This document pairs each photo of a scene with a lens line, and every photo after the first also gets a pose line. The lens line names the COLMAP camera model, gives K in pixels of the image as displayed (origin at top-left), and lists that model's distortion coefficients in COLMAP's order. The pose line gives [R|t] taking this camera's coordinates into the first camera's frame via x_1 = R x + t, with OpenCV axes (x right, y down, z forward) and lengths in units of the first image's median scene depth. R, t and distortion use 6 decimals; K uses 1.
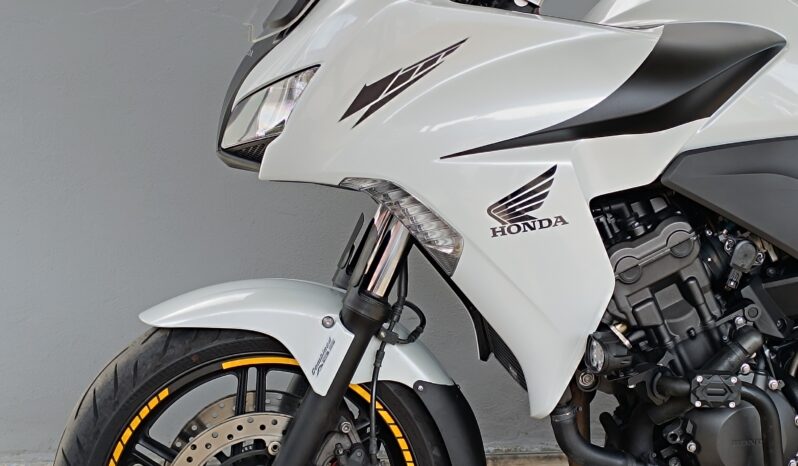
lens RADIAL K [[1399.6, 0, 399.0], [0, 1399.6, 233.0], [0, 0, 1]] dist [0.115518, -0.191261]
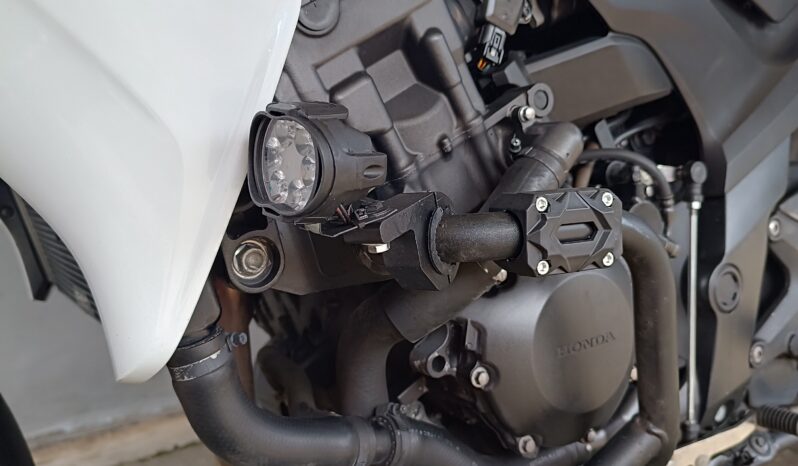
lens RADIAL K [[735.6, 0, 399.0], [0, 735.6, 233.0], [0, 0, 1]] dist [0.021061, -0.001748]
pose [[0.901342, -0.112336, 0.418286, 0.082979], [0.129199, 0.991545, -0.012113, 0.102170], [-0.413389, 0.064960, 0.908234, 0.775907]]
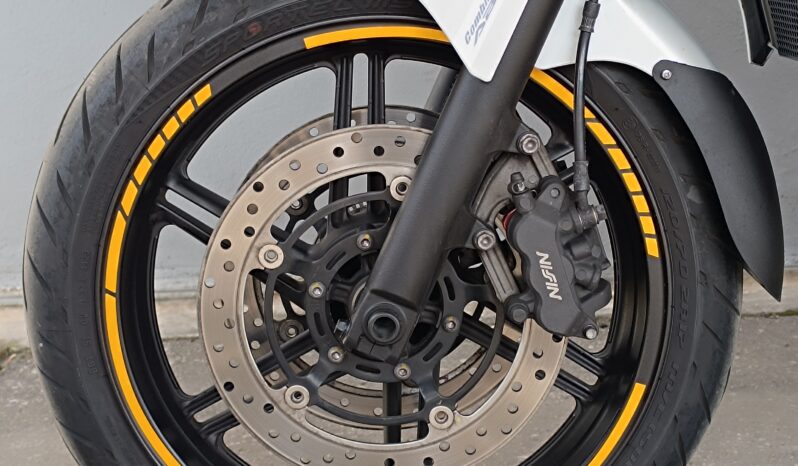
lens RADIAL K [[1449.1, 0, 421.2], [0, 1449.1, 232.7], [0, 0, 1]] dist [0.130964, -0.225416]
pose [[0.994909, -0.013400, -0.099883, -0.024278], [0.022800, 0.995352, 0.093570, 0.120817], [0.098165, -0.095371, 0.990590, 0.442005]]
